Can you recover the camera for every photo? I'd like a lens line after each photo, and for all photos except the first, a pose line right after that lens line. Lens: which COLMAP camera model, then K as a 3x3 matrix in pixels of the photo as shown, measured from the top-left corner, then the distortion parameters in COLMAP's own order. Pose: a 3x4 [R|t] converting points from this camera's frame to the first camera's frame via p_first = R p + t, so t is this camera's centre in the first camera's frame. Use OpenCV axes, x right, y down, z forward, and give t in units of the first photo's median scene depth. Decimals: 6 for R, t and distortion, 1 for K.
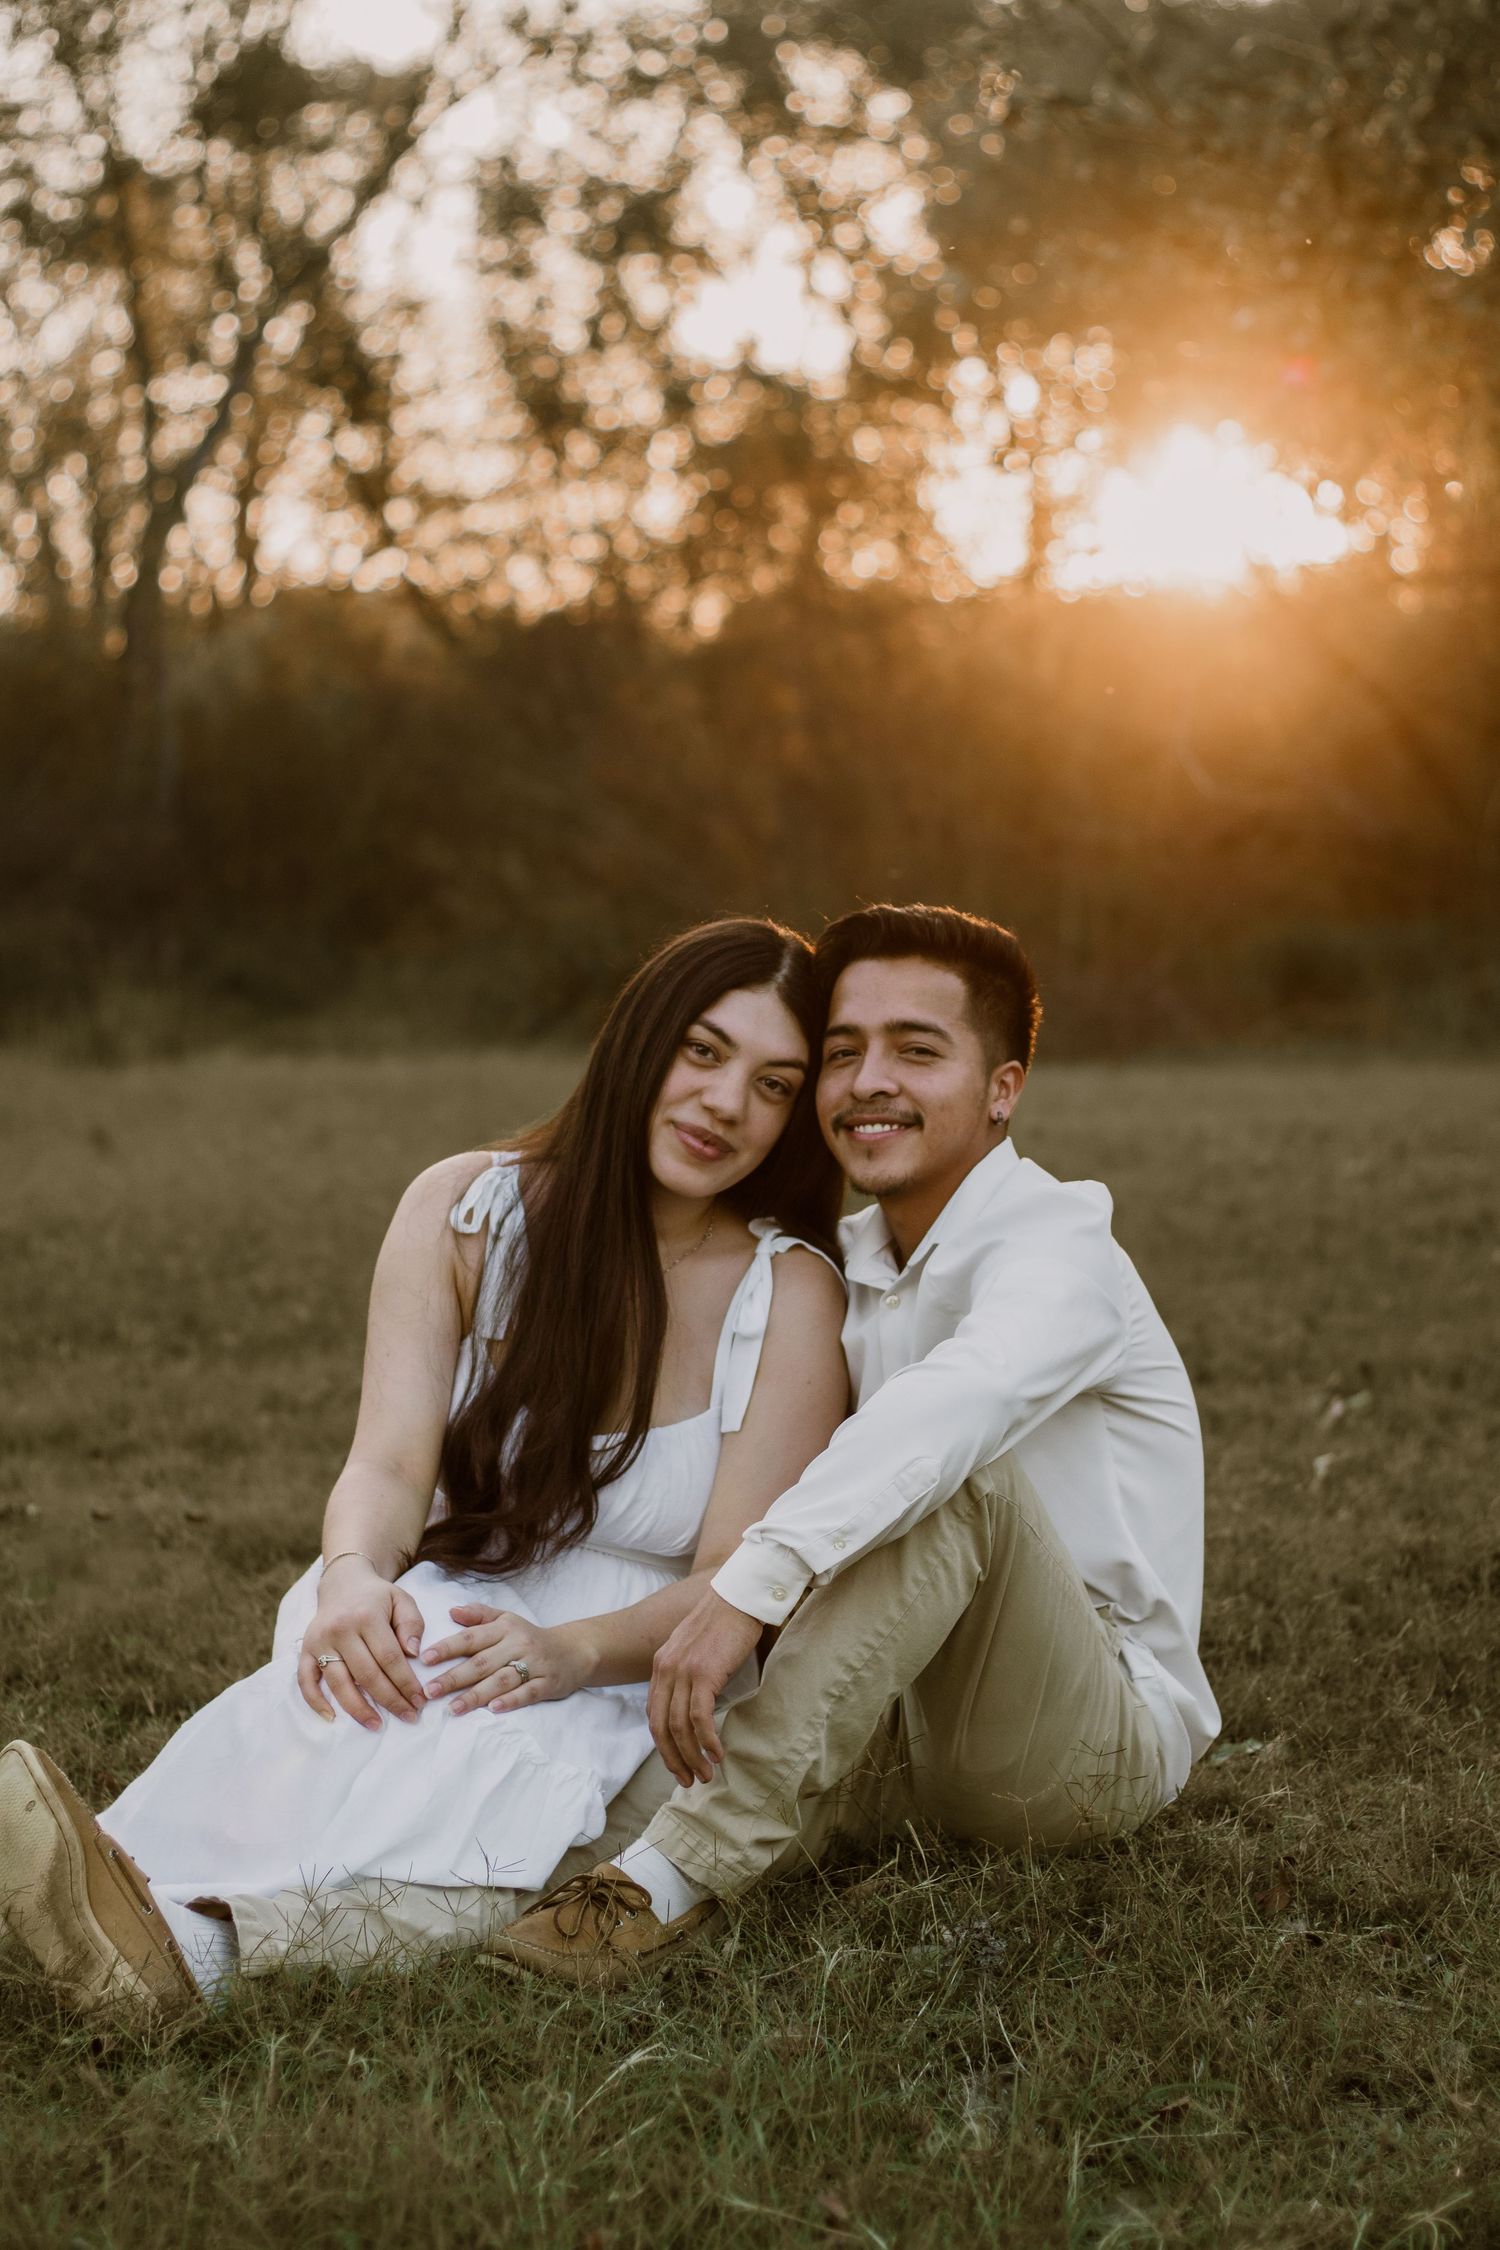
lens RADIAL K [[3162.0, 0, 750.0], [0, 3162.0, 1125.0], [0, 0, 1]] dist [0.014017, -0.497148]
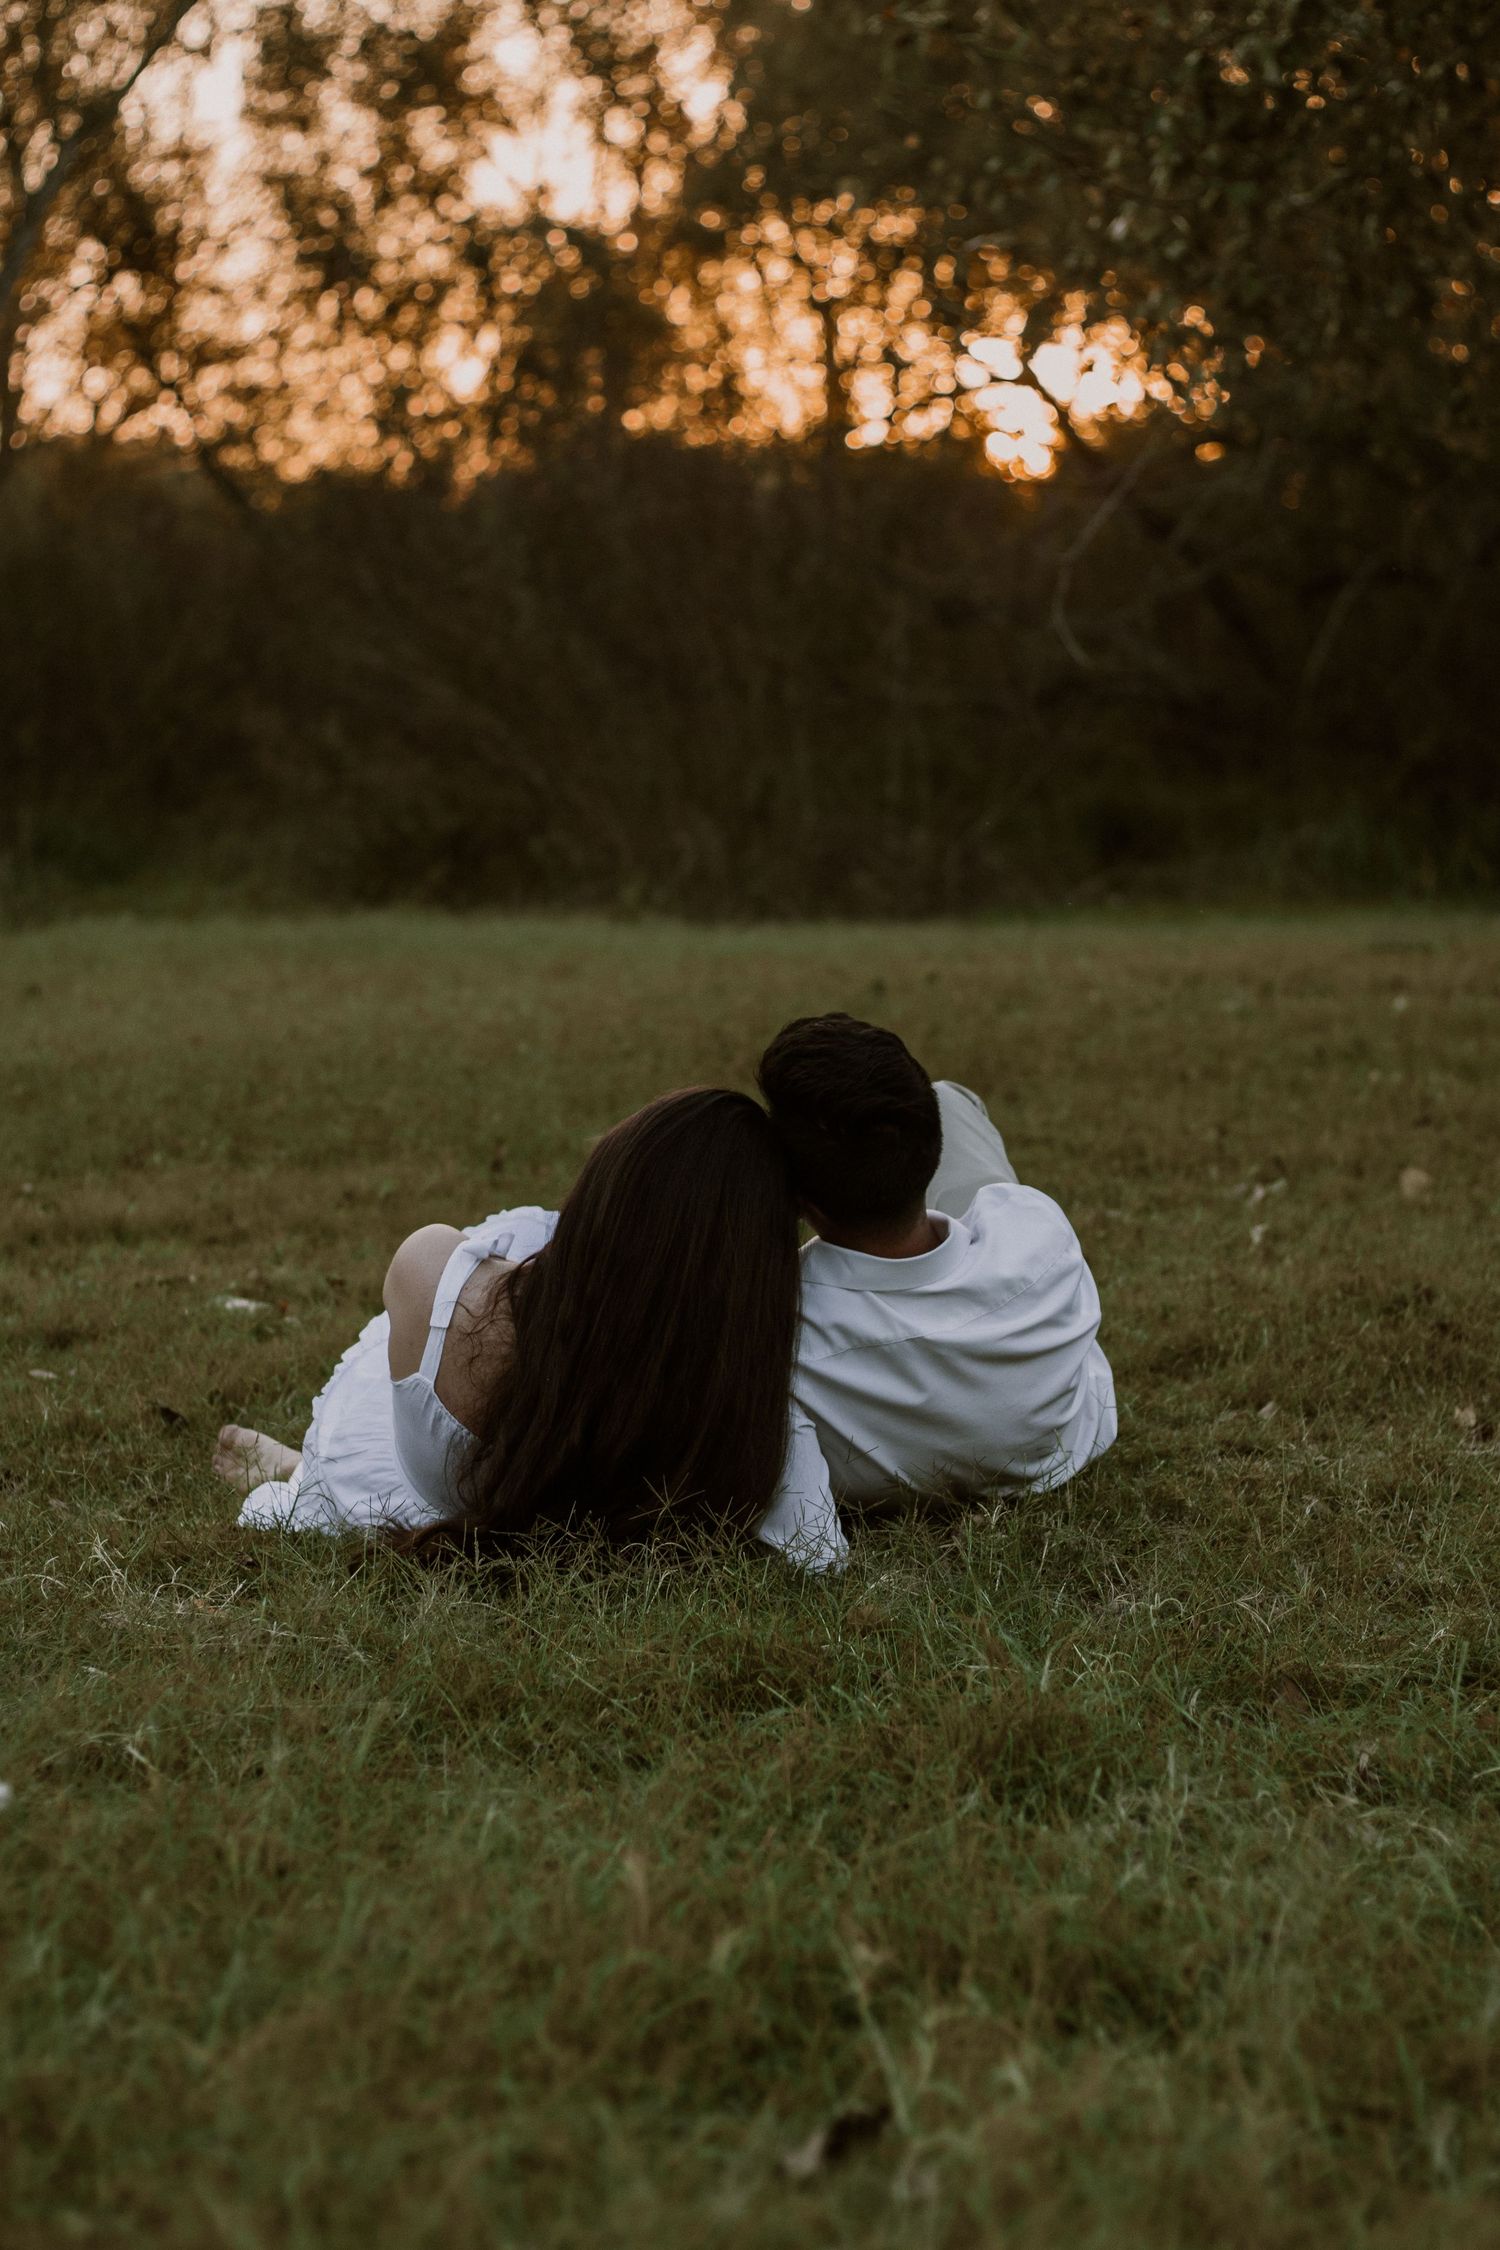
lens RADIAL K [[3228.1, 0, 750.0], [0, 3228.1, 1125.0], [0, 0, 1]] dist [0.008675, -0.520668]
pose [[0.997476, -0.007499, 0.070602, -0.008112], [0.004602, 0.999144, 0.041112, 0.001142], [-0.070850, -0.040683, 0.996657, -0.017707]]
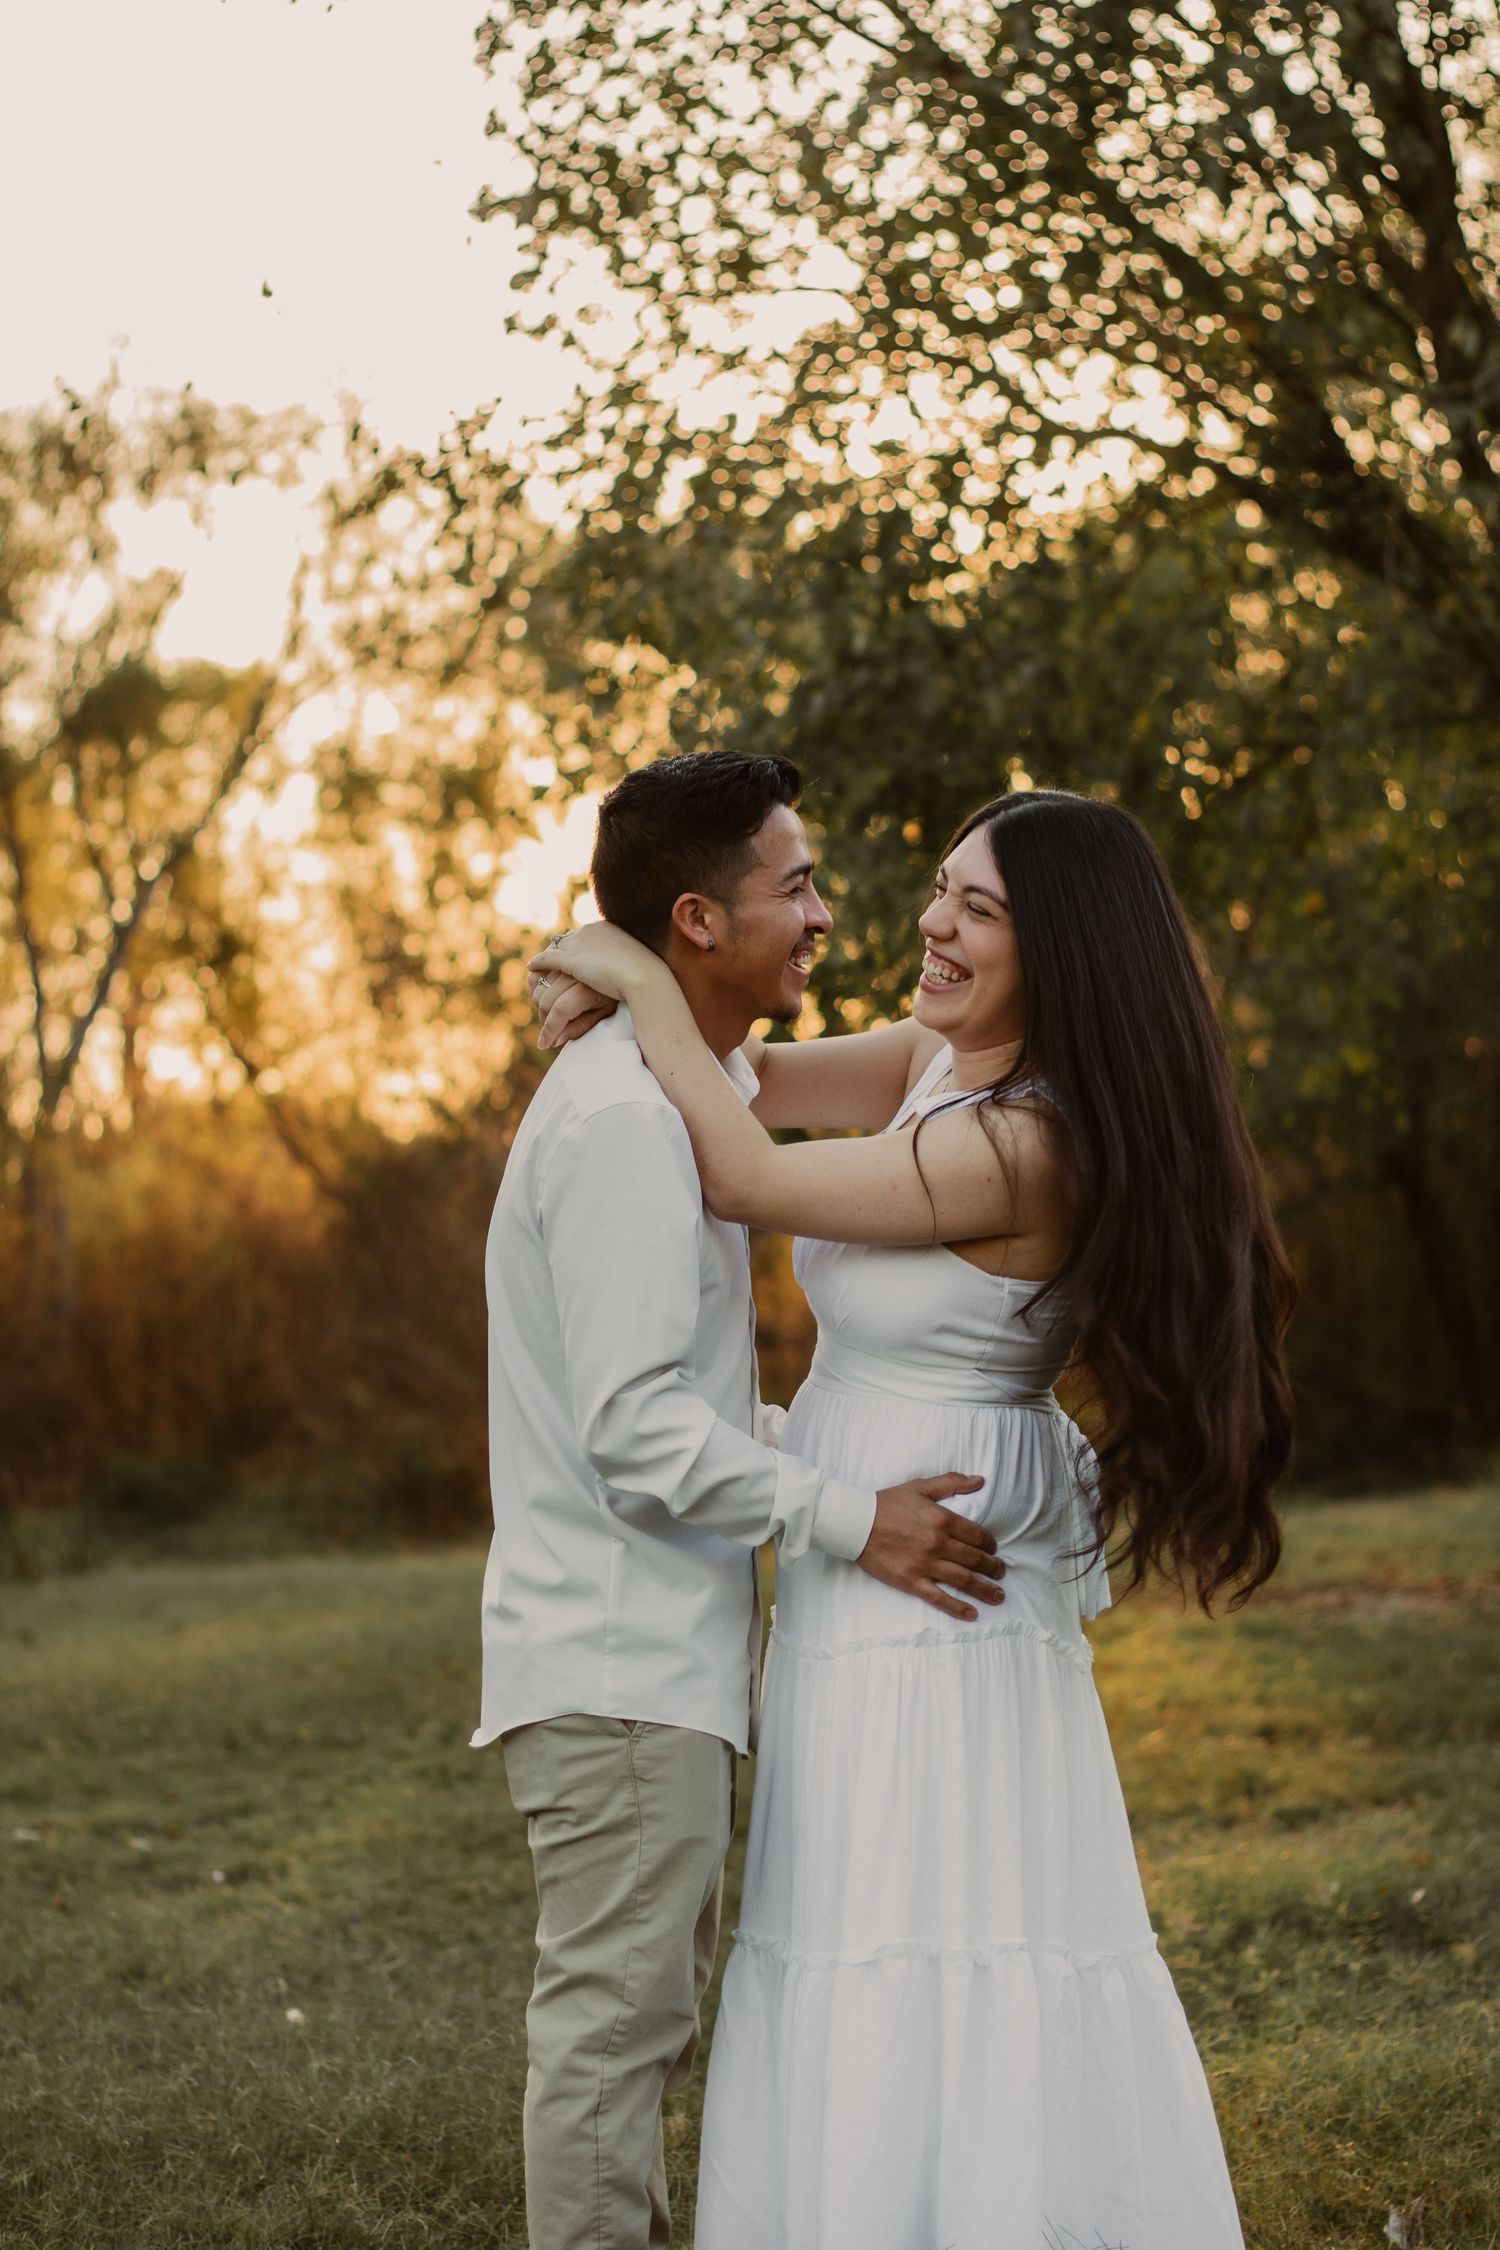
lens RADIAL K [[3162.0, 0, 750.0], [0, 3162.0, 1125.0], [0, 0, 1]] dist [0.014017, -0.497148]
pose [[0.997561, -0.061265, 0.033447, 0.023098], [0.065435, 0.987617, -0.142584, 0.000381], [-0.024297, 0.144425, 0.989217, -0.119860]]
